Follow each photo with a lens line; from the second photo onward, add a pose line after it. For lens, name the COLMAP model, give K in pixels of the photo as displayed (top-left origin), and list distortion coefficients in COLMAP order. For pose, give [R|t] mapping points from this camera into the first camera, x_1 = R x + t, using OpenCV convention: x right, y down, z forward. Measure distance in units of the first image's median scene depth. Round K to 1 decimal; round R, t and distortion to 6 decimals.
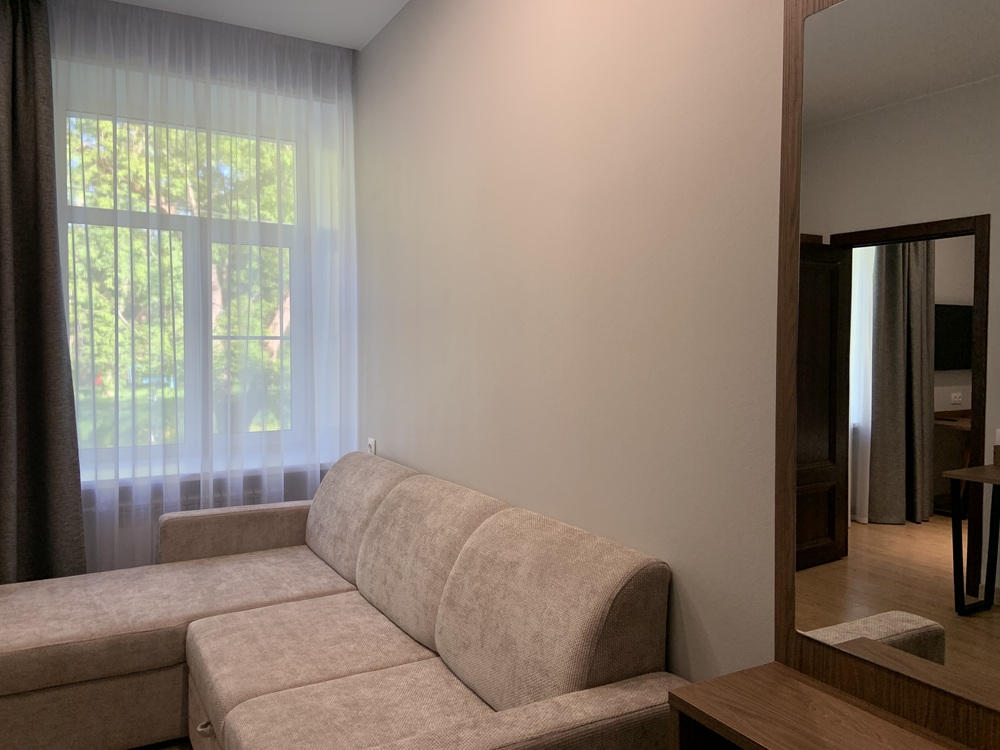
lens RADIAL K [[766.8, 0, 497.0], [0, 766.8, 361.4], [0, 0, 1]] dist [0.118864, -0.124358]
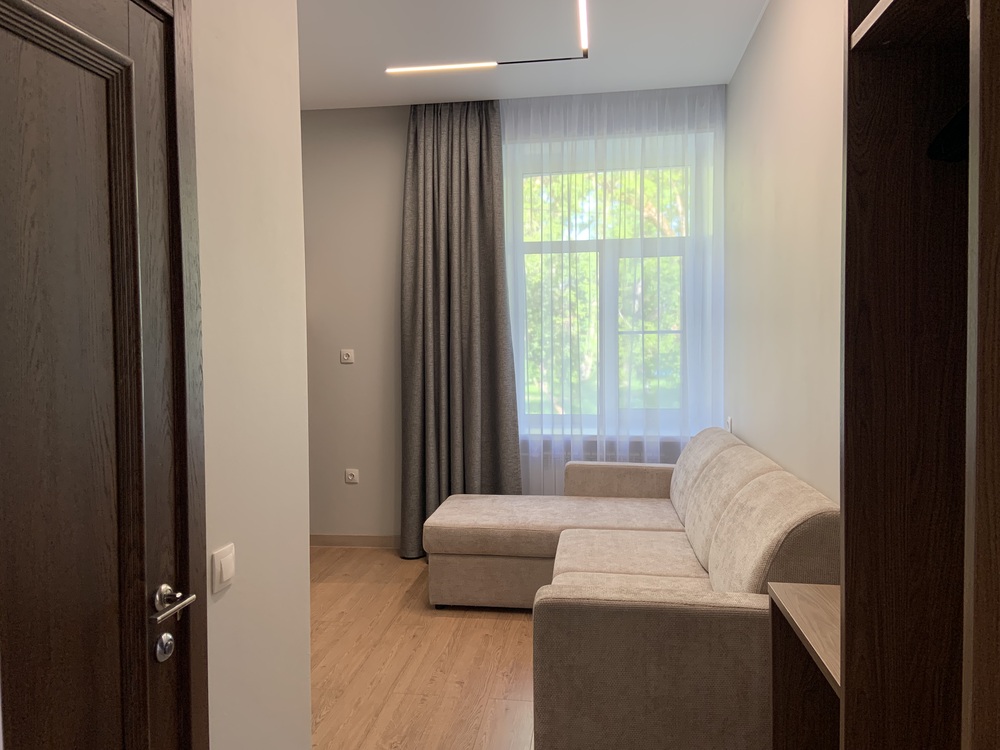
lens RADIAL K [[766.8, 0, 497.0], [0, 766.8, 361.4], [0, 0, 1]] dist [0.118864, -0.124358]
pose [[0.806100, 0.005119, -0.591758, 0.288284], [-0.000365, 0.999967, 0.008153, 0.007665], [0.591780, -0.006356, 0.806075, -0.177223]]
